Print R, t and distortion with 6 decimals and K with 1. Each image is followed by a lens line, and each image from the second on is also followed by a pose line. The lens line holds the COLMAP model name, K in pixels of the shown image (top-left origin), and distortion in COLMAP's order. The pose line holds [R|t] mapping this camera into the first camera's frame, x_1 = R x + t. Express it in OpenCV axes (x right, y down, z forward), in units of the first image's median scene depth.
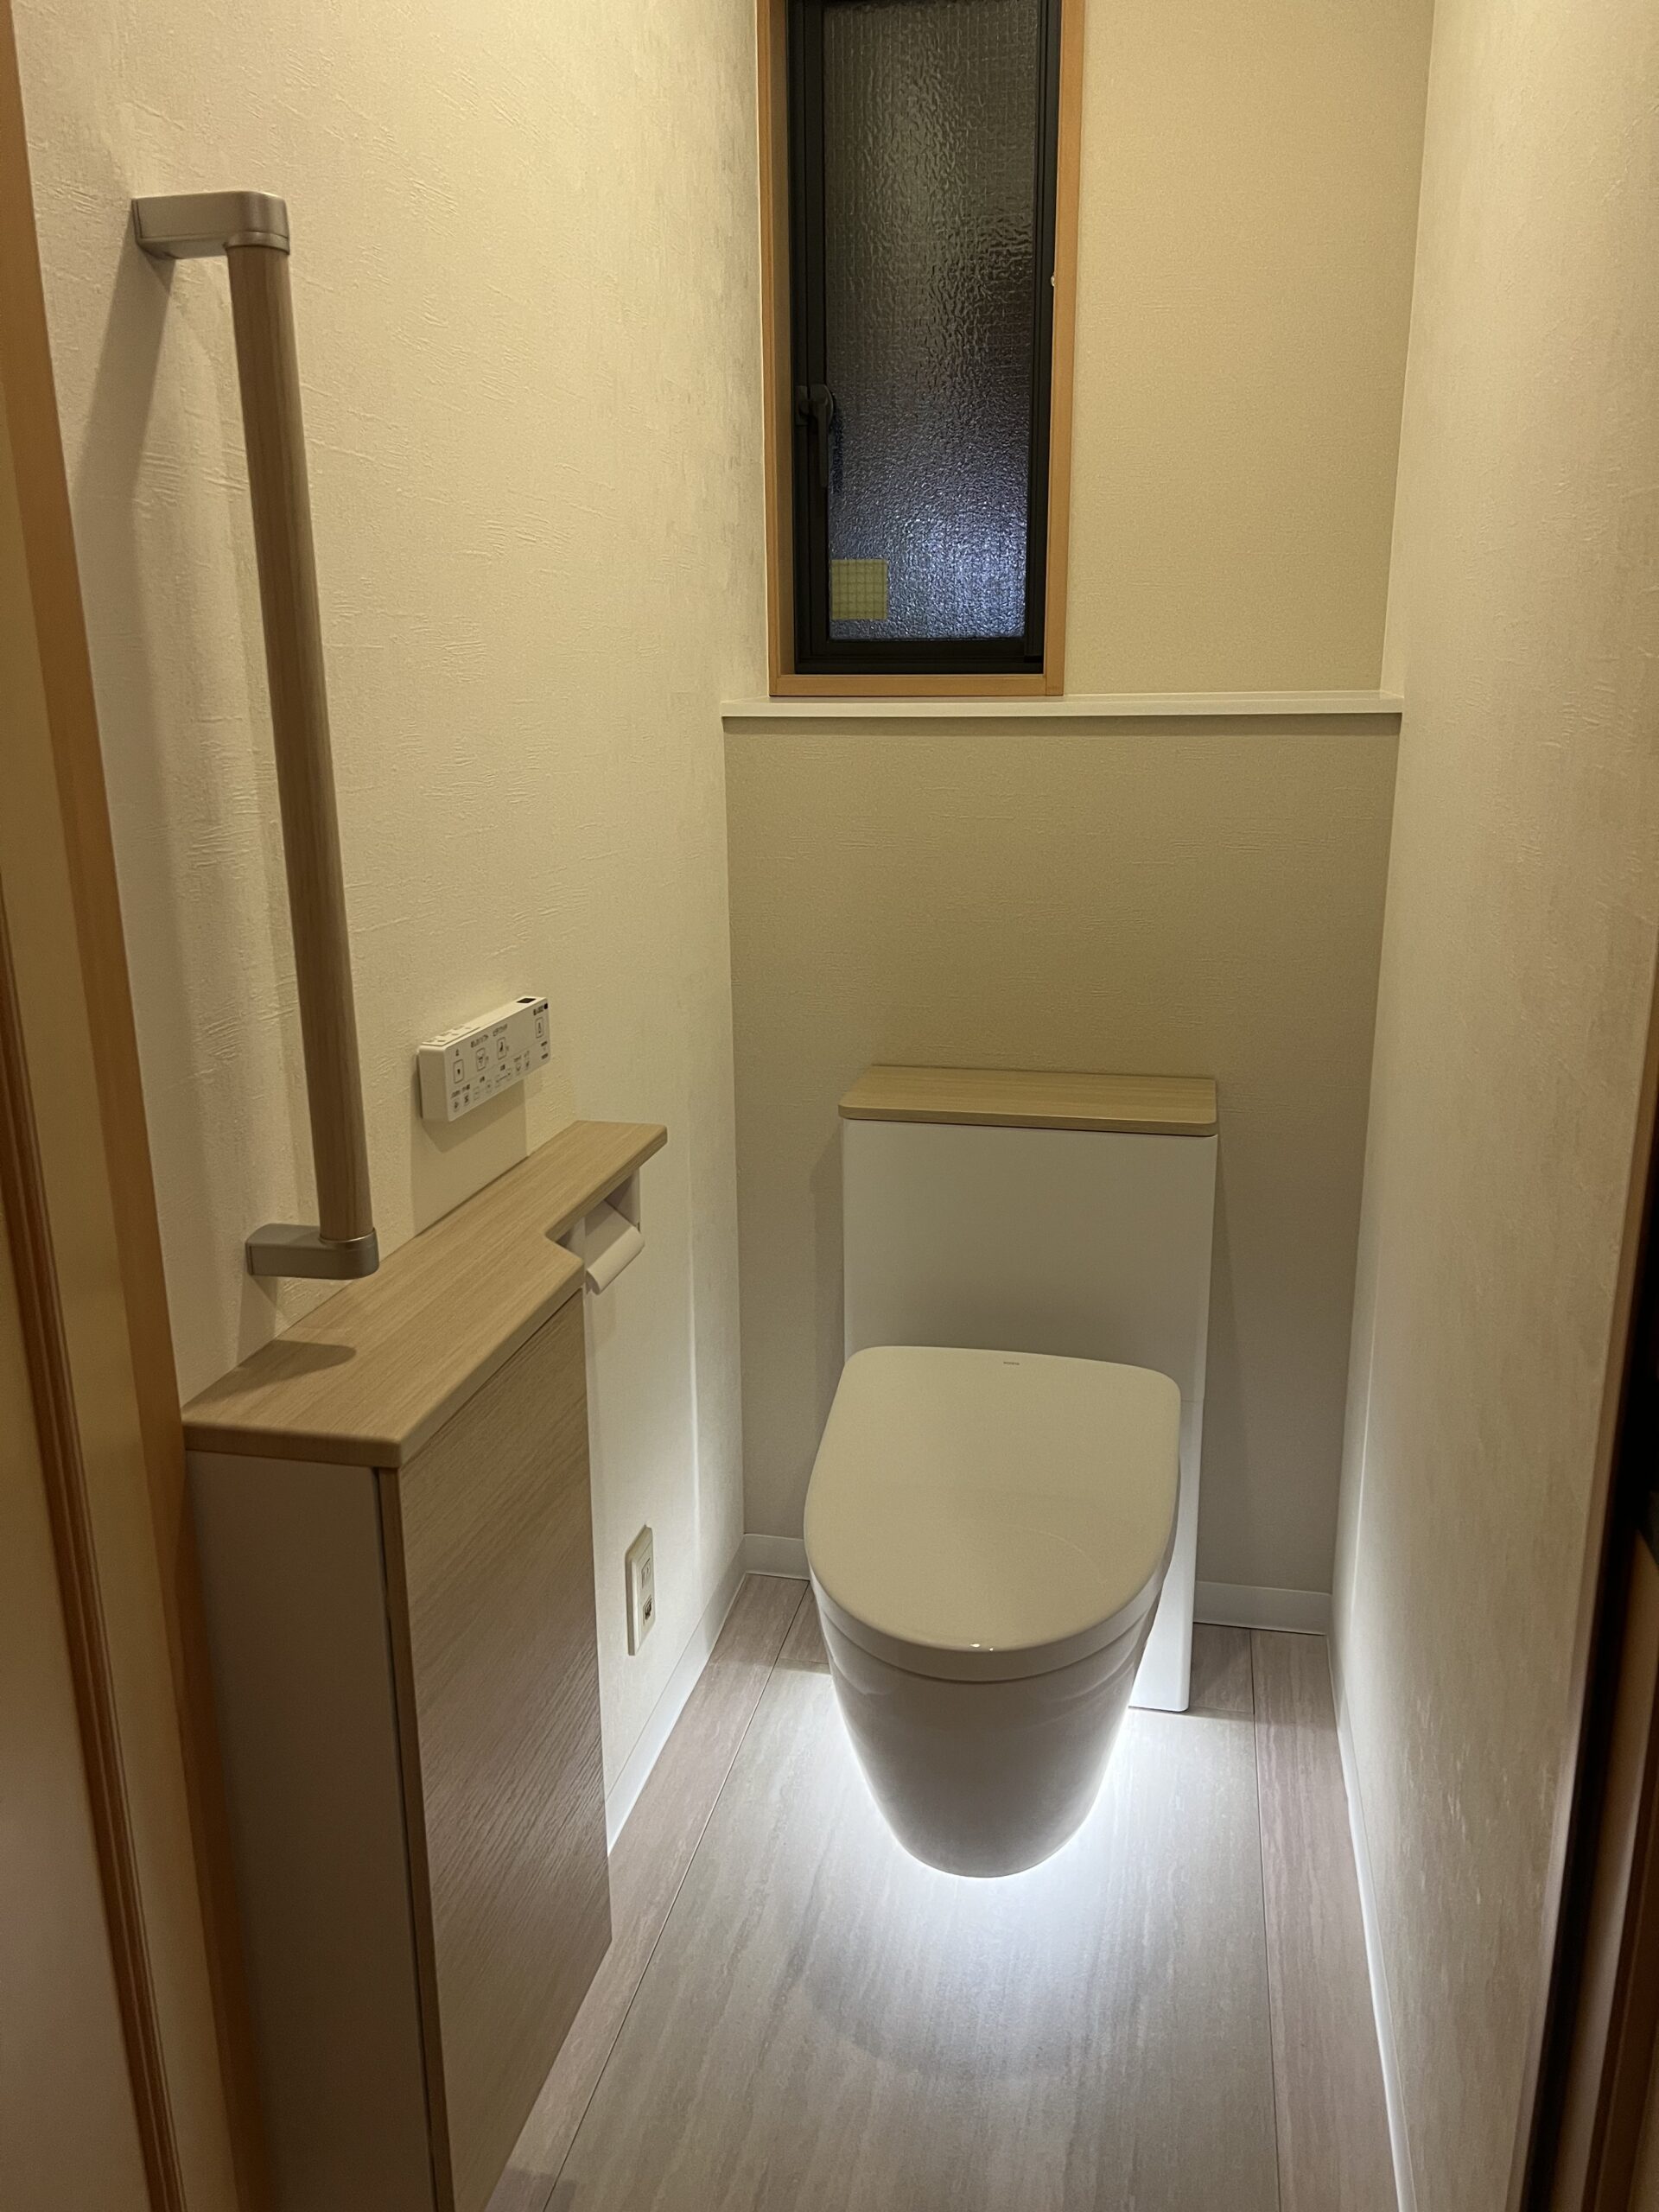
lens RADIAL K [[1663.2, 0, 829.5], [0, 1663.2, 1106.0], [0, 0, 1]] dist [0.072060, -0.095691]
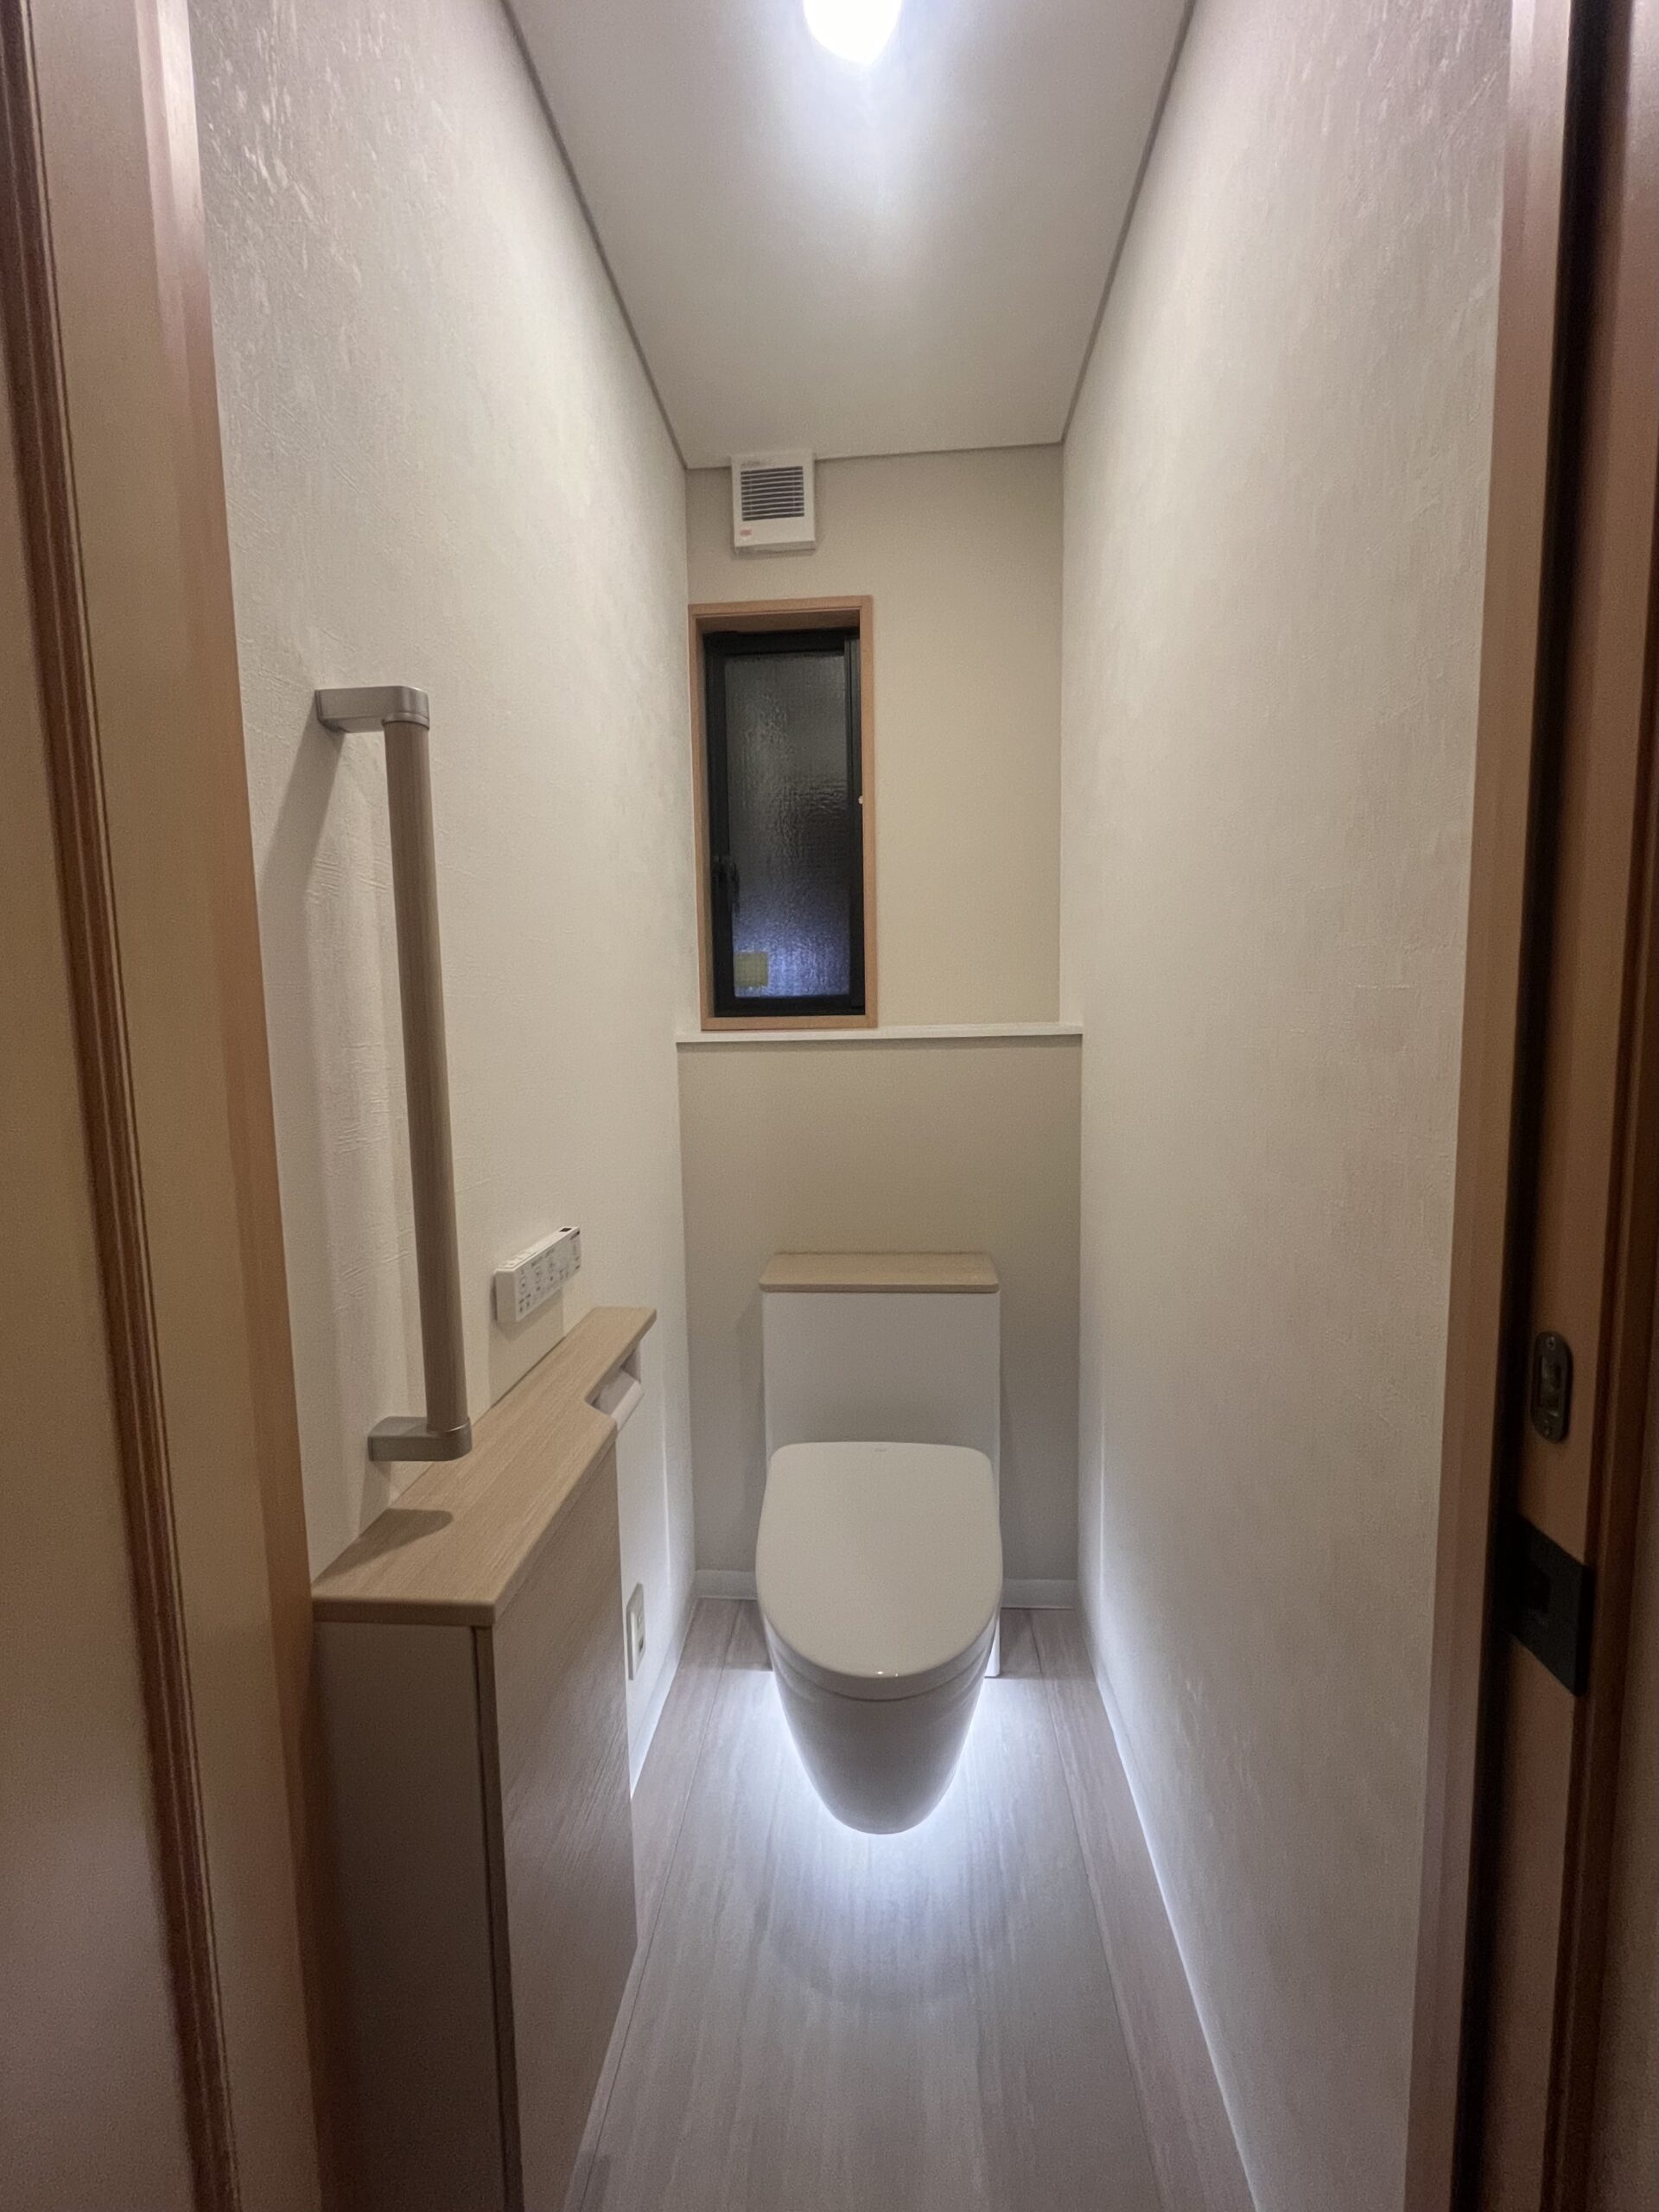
lens RADIAL K [[898.0, 0, 794.2], [0, 898.0, 1097.9], [0, 0, 1]] dist [-0.001629, 0.000590]
pose [[0.992107, -0.026593, 0.122542, -0.080366], [0.047352, 0.984350, -0.169745, -0.036079], [-0.116110, 0.174208, 0.977839, 0.190556]]
